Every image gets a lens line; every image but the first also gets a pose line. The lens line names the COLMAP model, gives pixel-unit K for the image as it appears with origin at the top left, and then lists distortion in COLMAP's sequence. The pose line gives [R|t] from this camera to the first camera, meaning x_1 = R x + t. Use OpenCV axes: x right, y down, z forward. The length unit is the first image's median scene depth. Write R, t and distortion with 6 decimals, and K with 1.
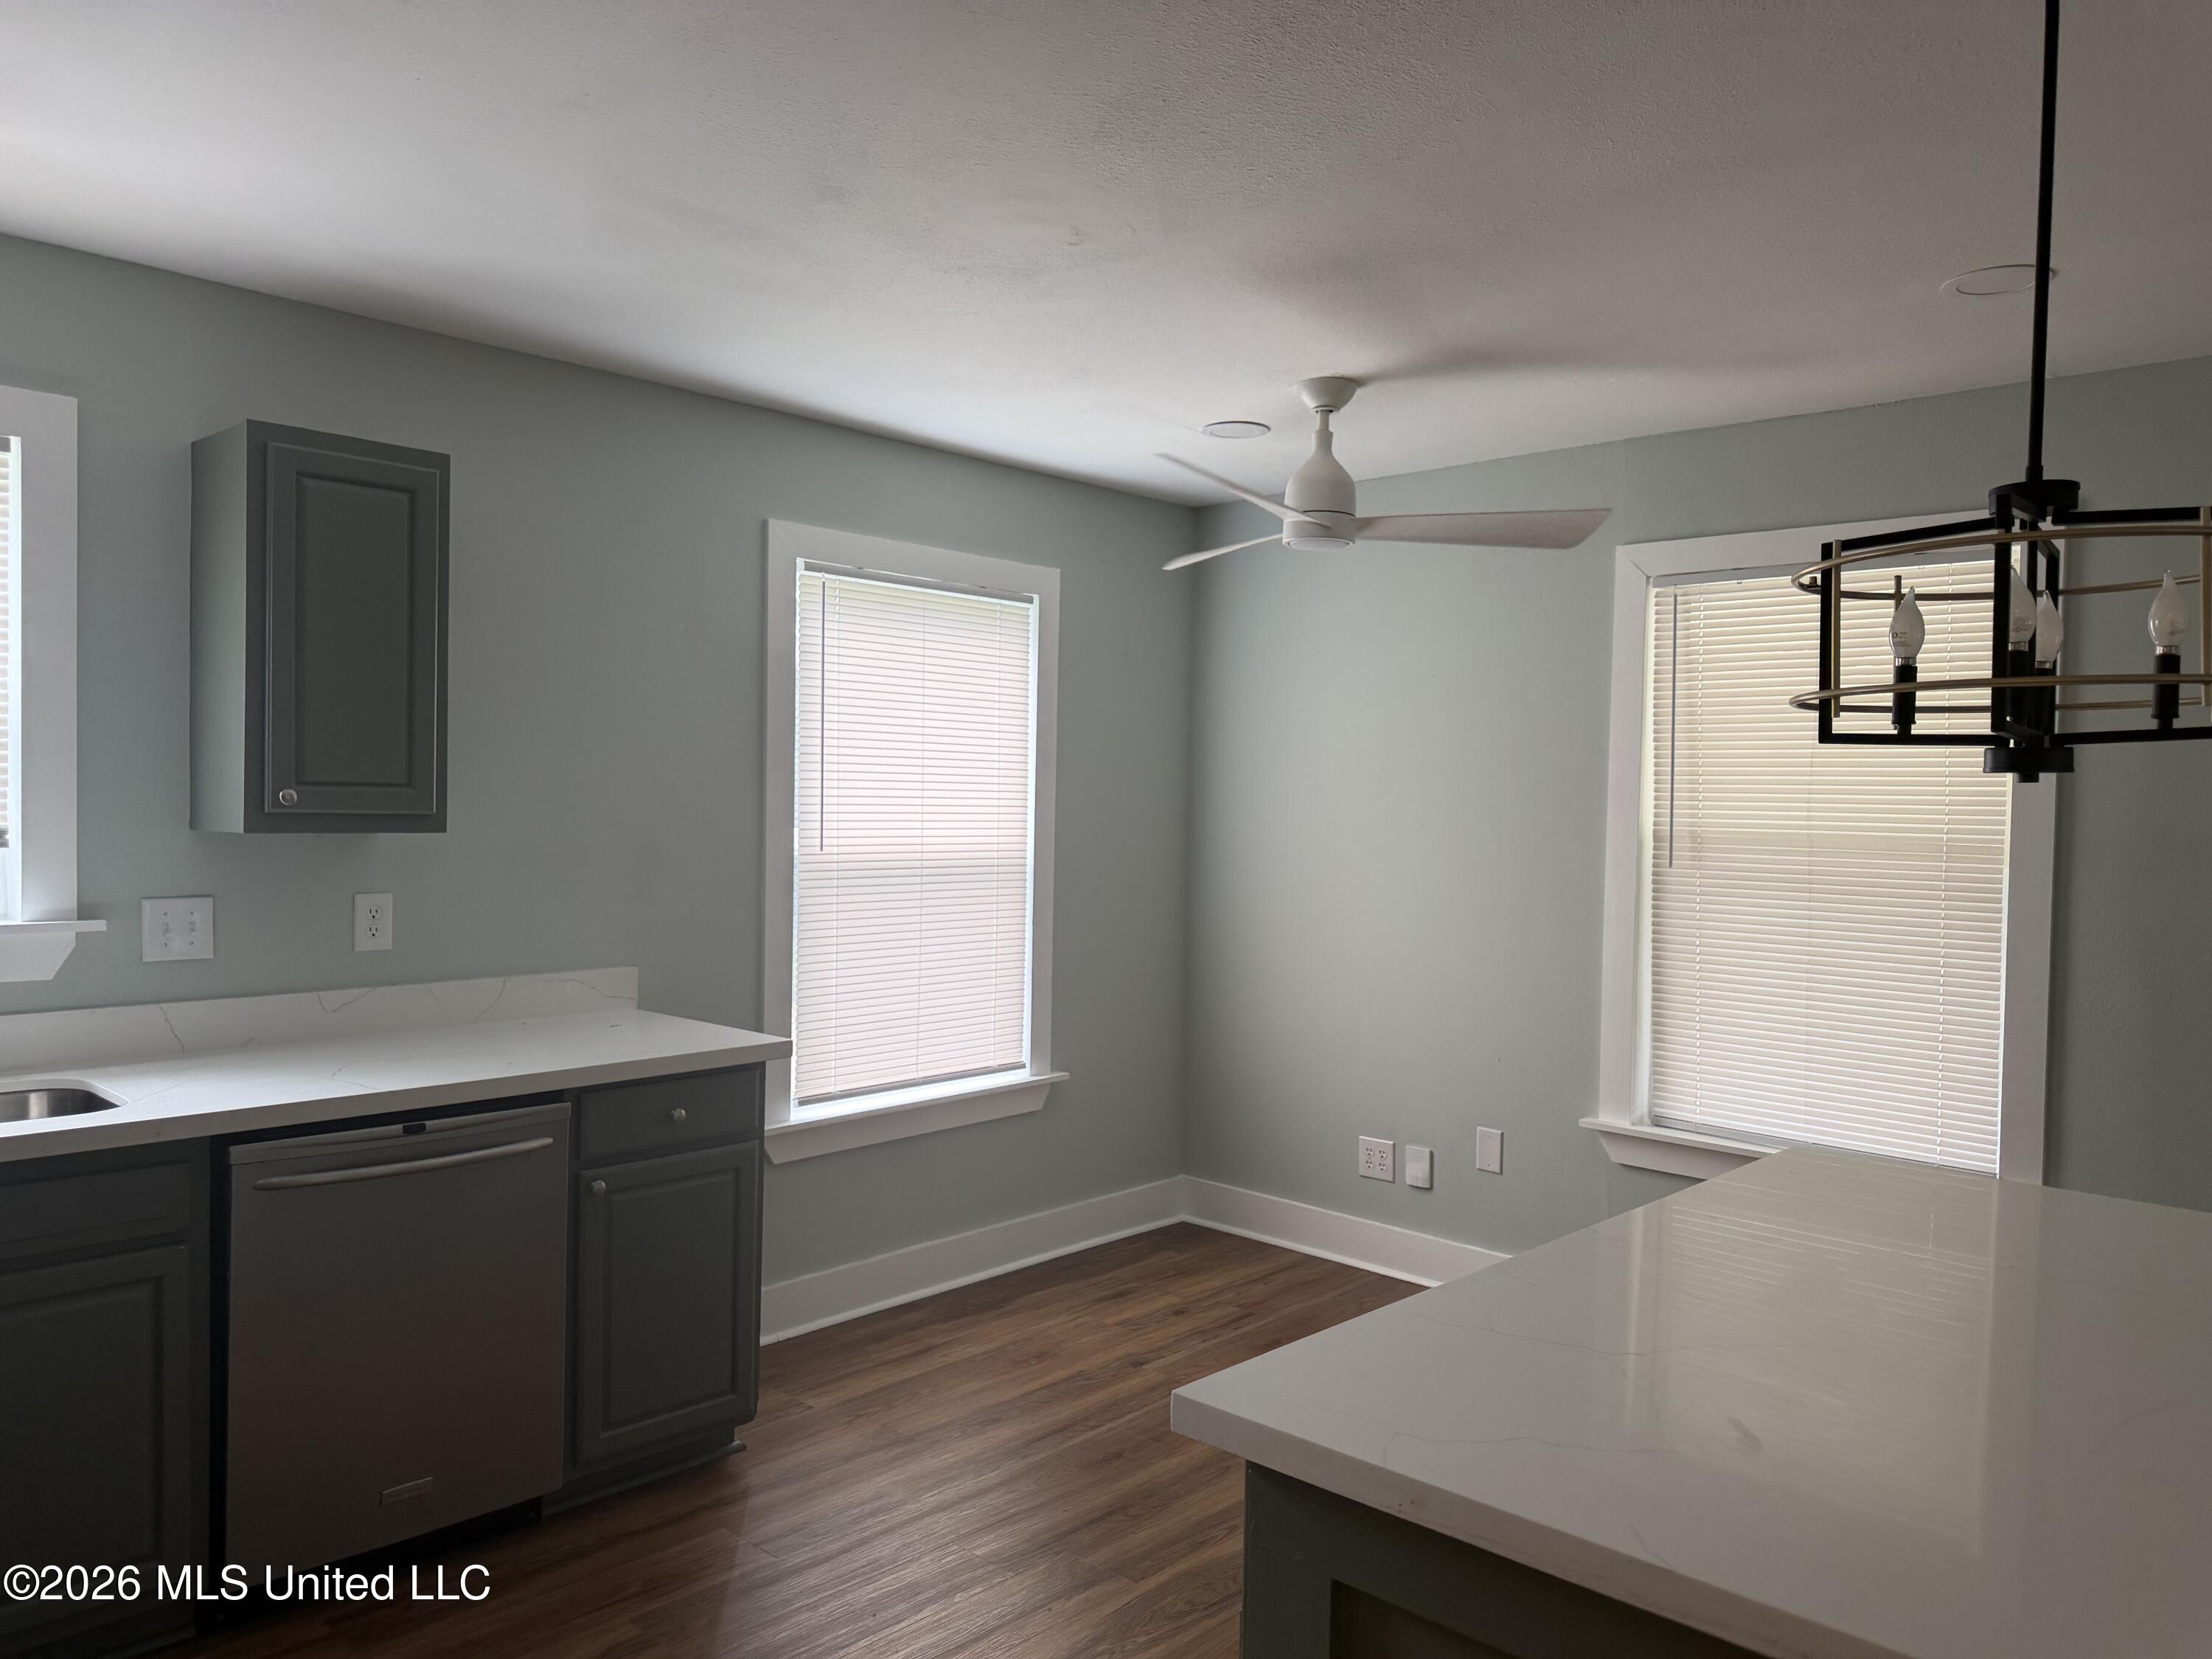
lens RADIAL K [[1542.0, 0, 1105.9], [0, 1542.0, 873.5], [0, 0, 1]] dist [0.002443, 0.002274]
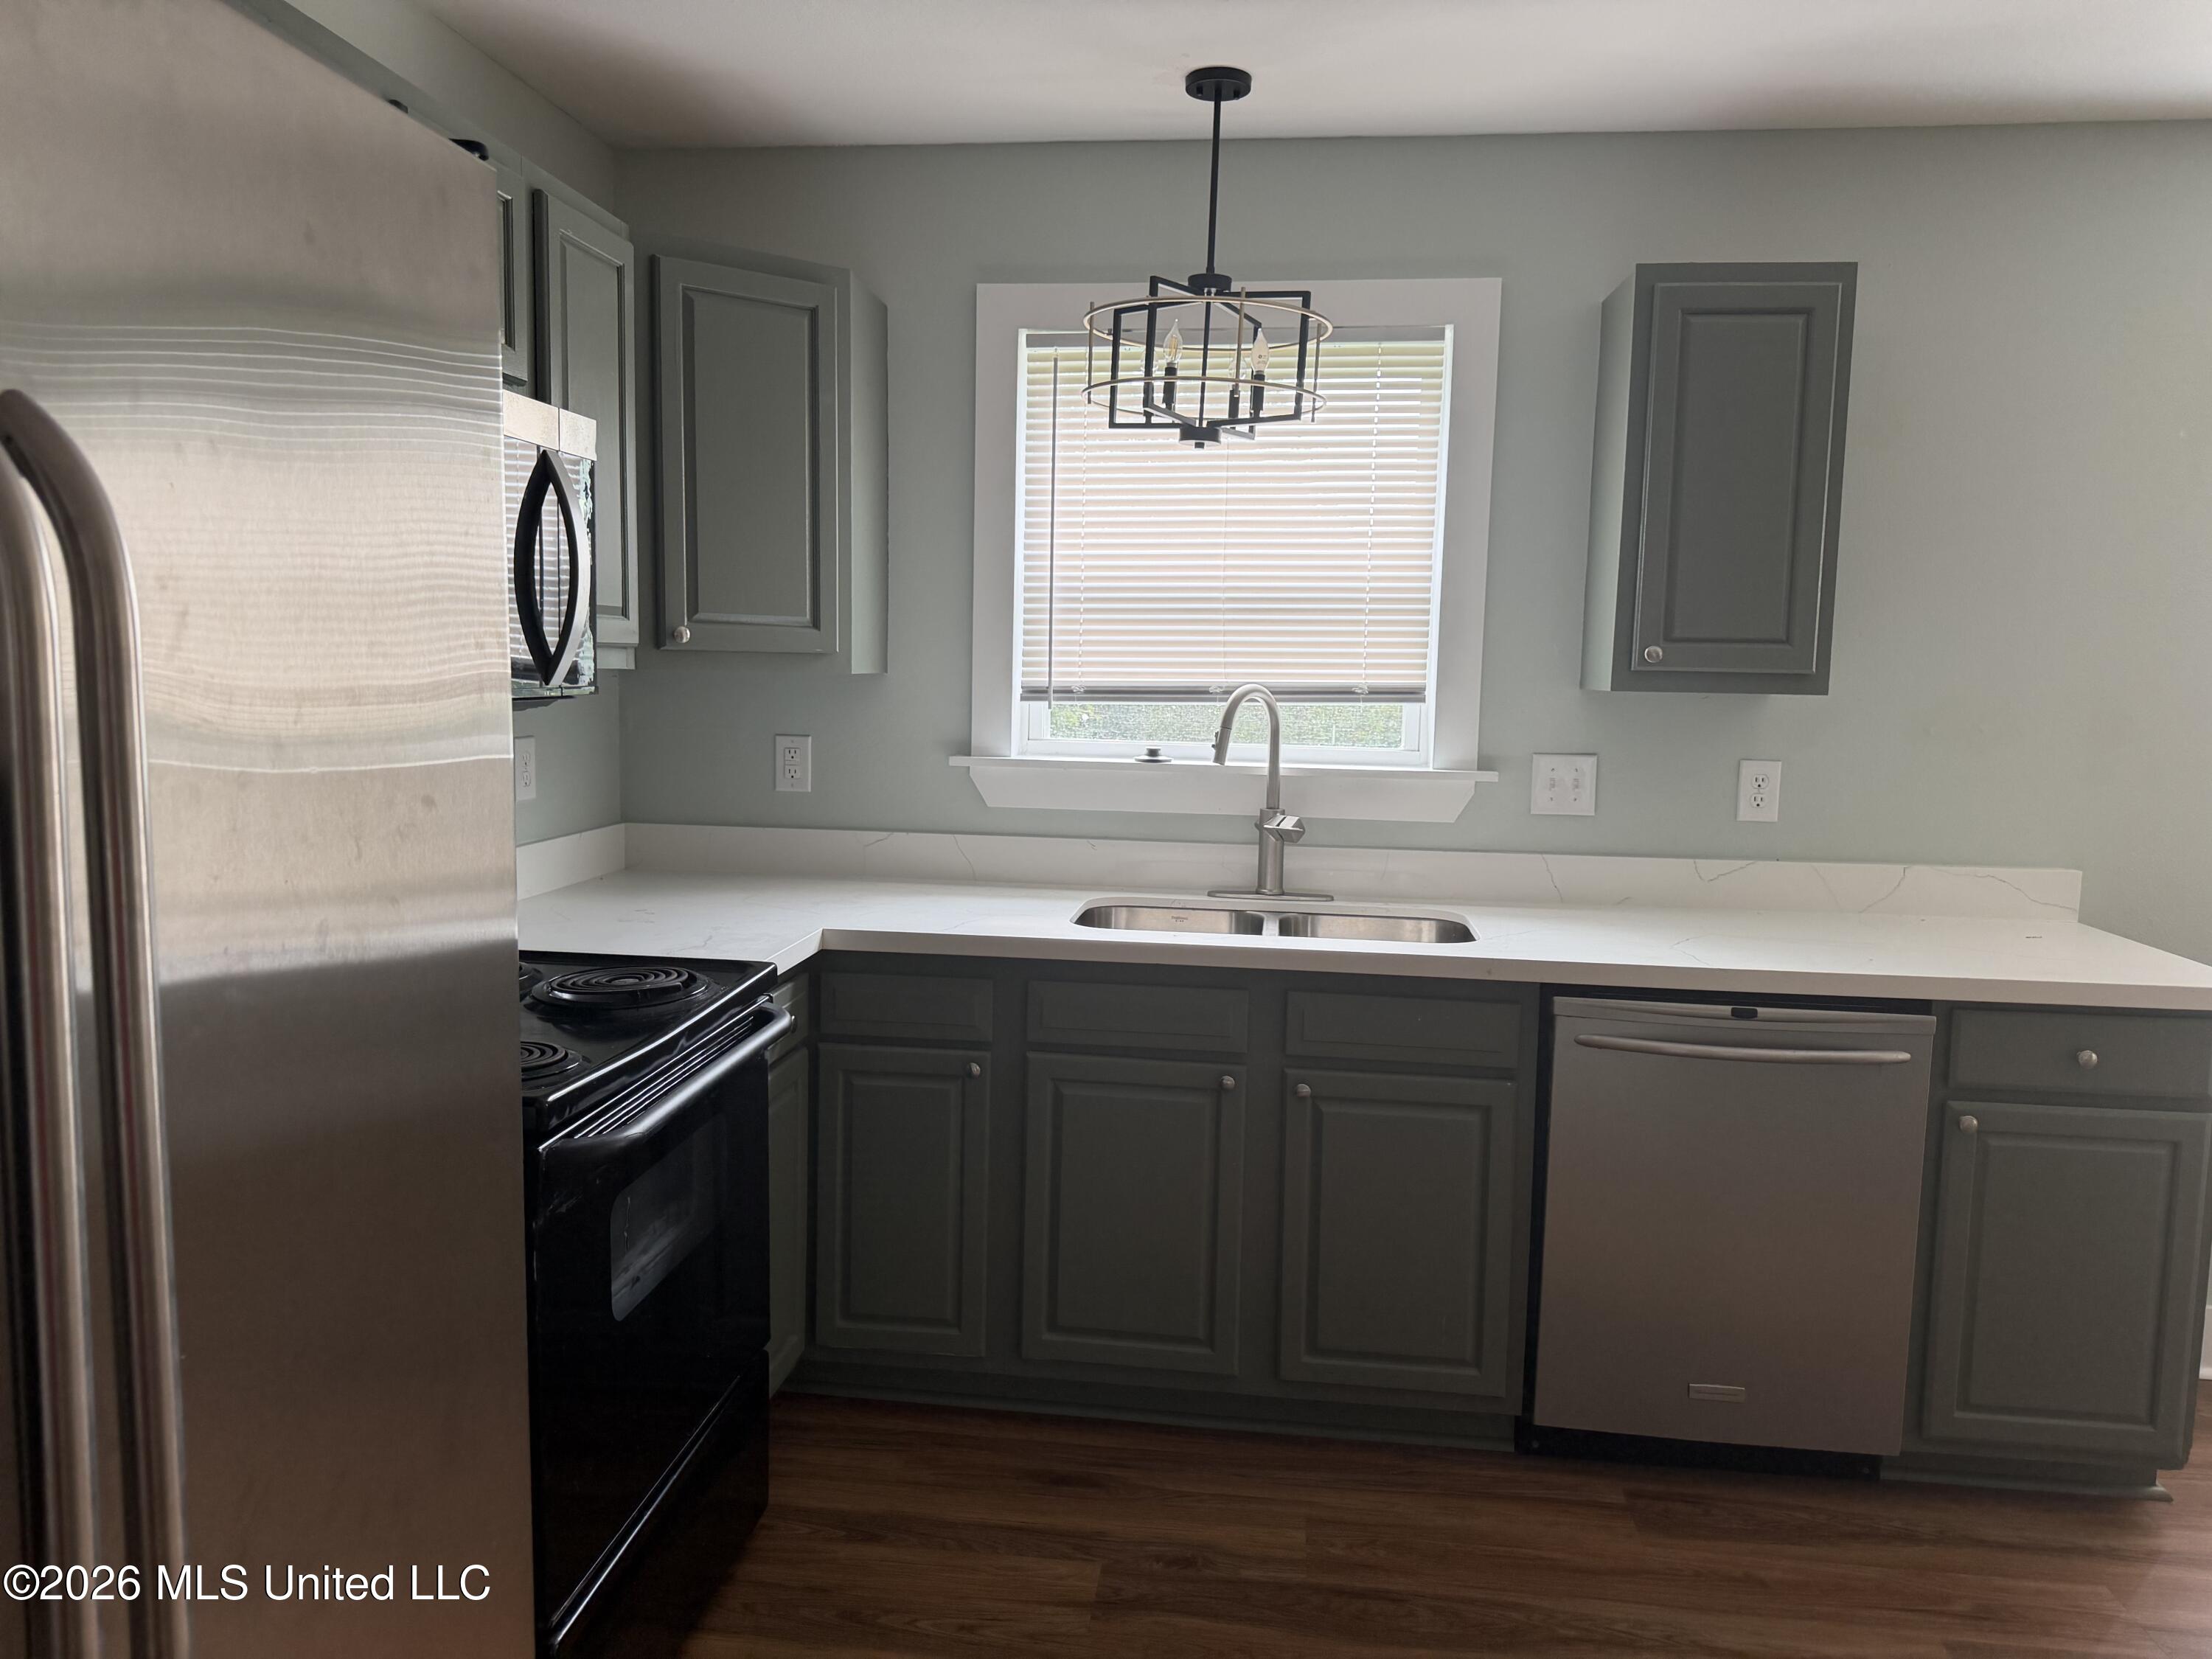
lens RADIAL K [[1553.9, 0, 1105.2], [0, 1553.9, 836.6], [0, 0, 1]] dist [0.011097, -0.017058]
pose [[0.591759, 0.082437, -0.801889, 0.056545], [-0.044221, 0.996579, 0.069820, 0.010932], [0.804901, -0.005856, 0.593380, 0.126761]]
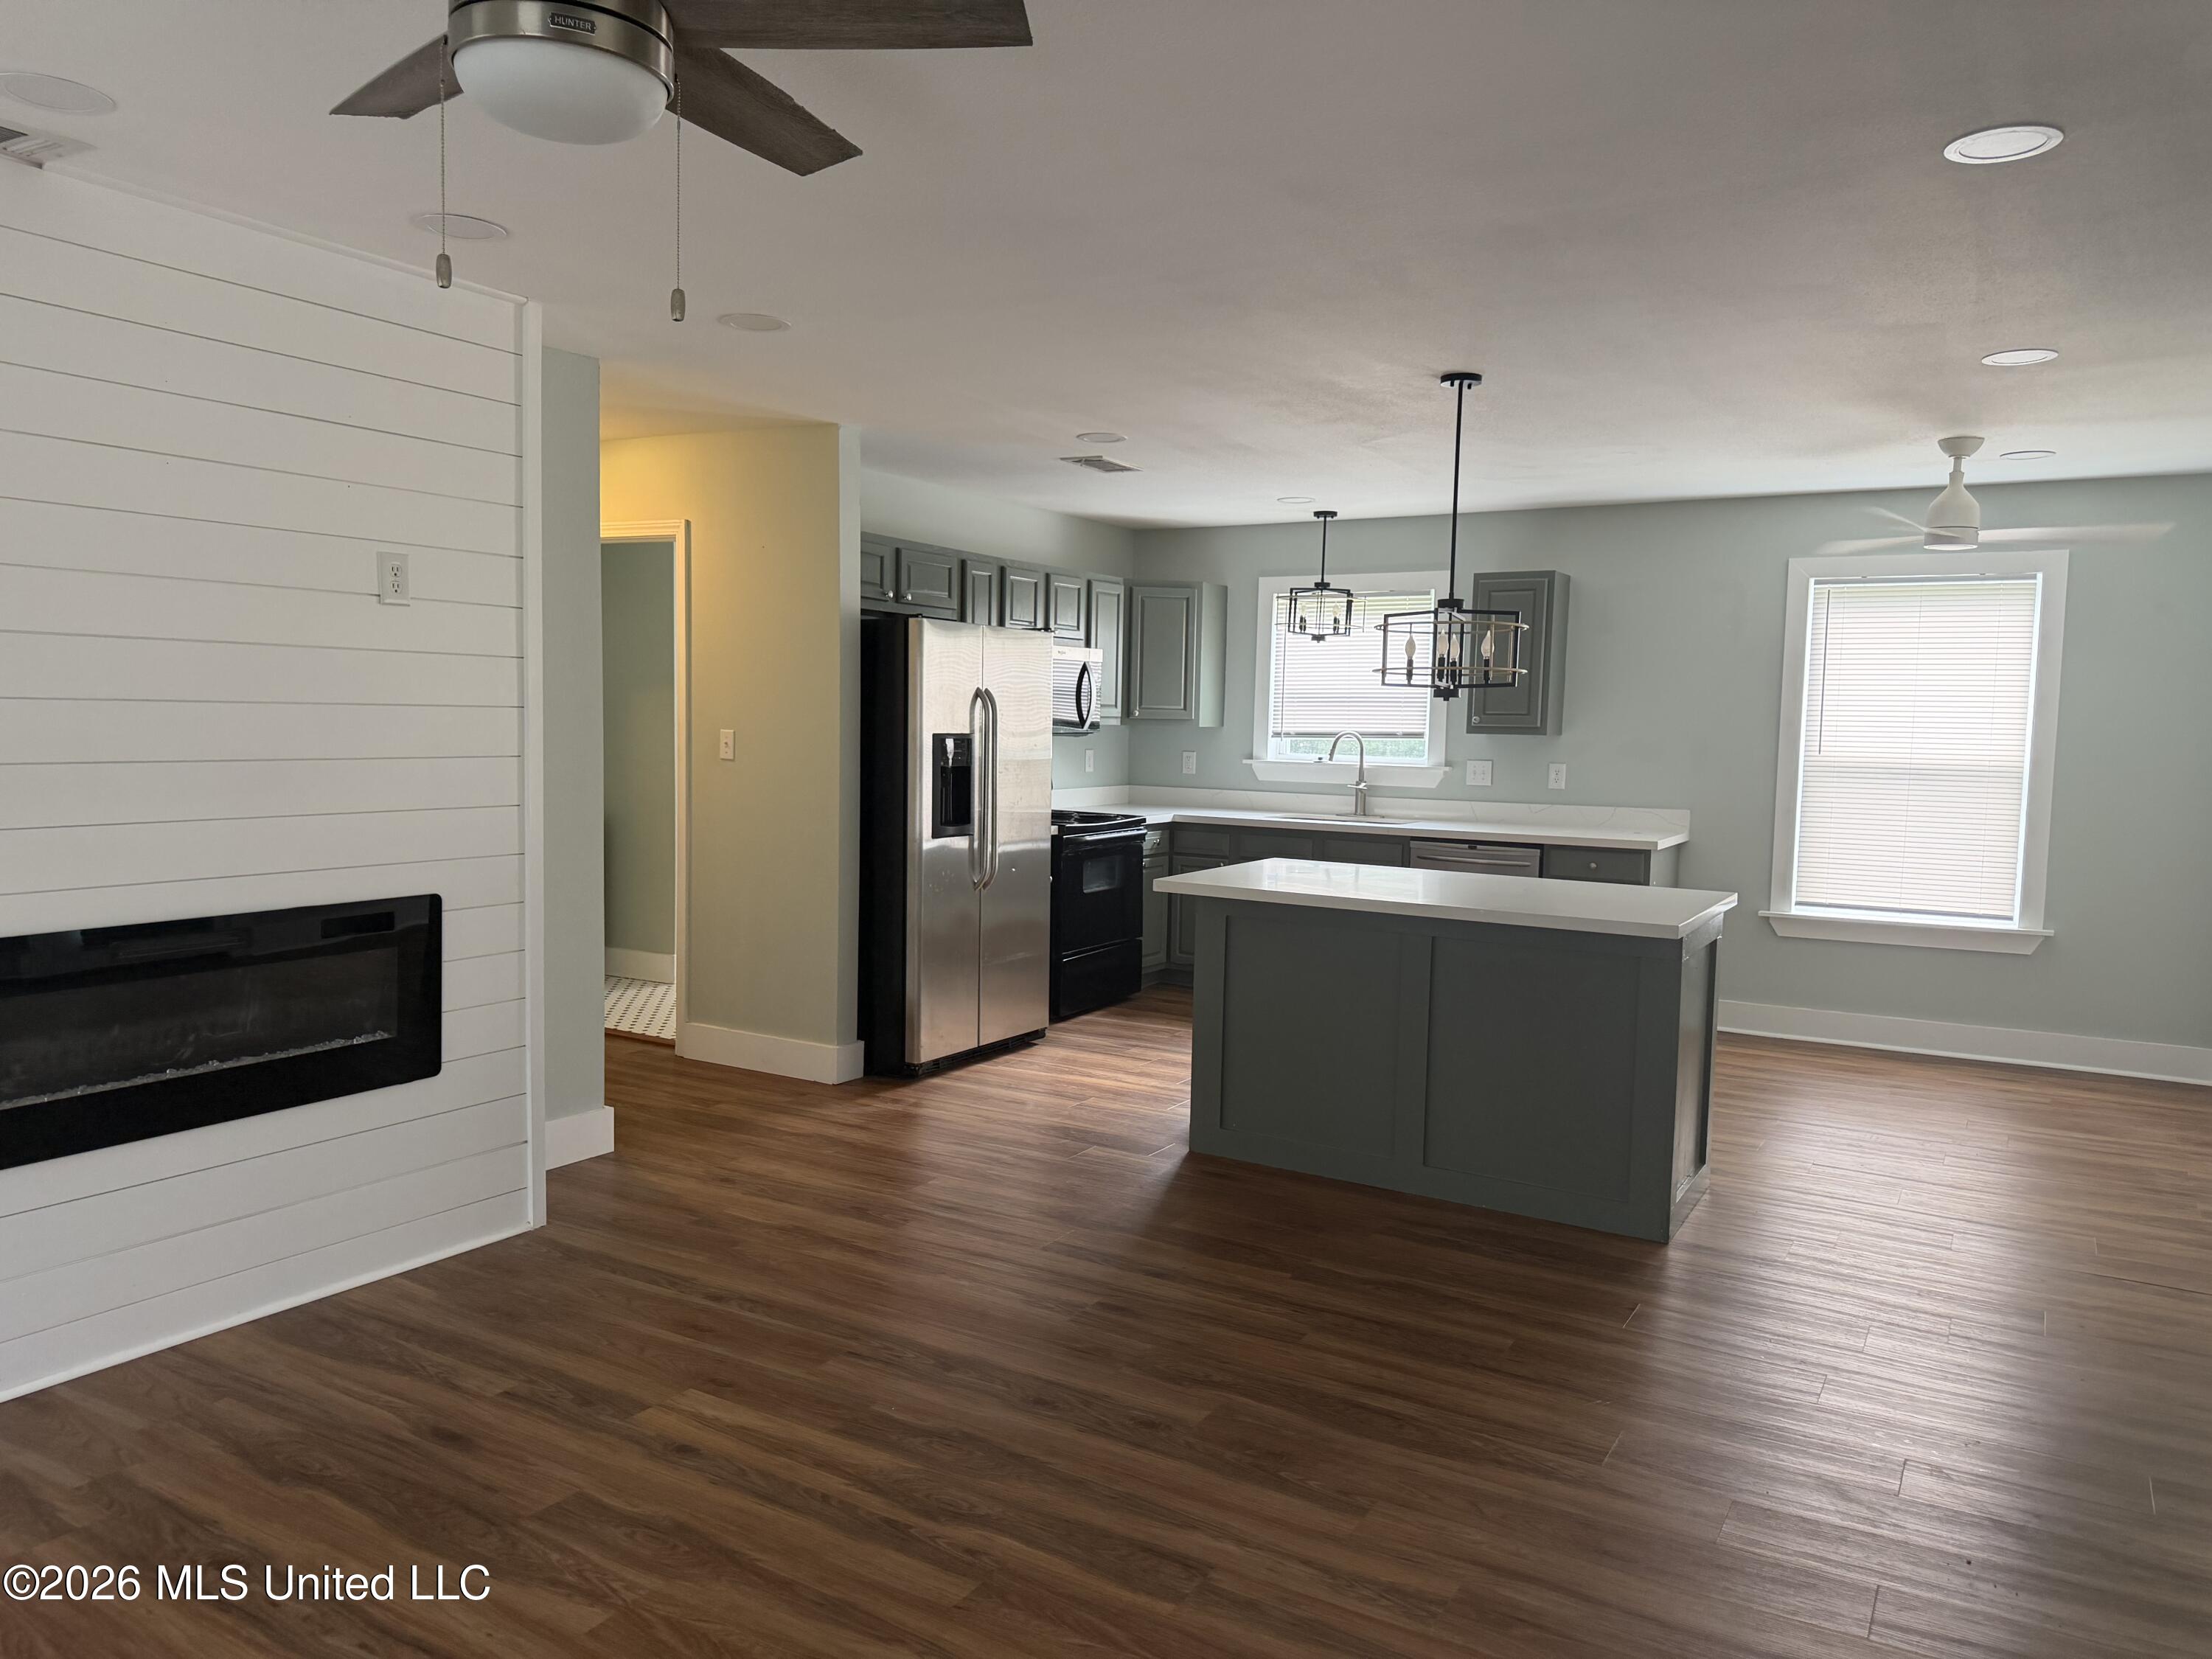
lens RADIAL K [[1553.9, 0, 1105.2], [0, 1553.9, 836.6], [0, 0, 1]] dist [0.011097, -0.017058]
pose [[0.207130, 0.059796, -0.976484, 1.694657], [-0.058805, 0.997087, 0.048584, 0.050400], [0.976545, 0.047359, 0.210042, -0.121448]]
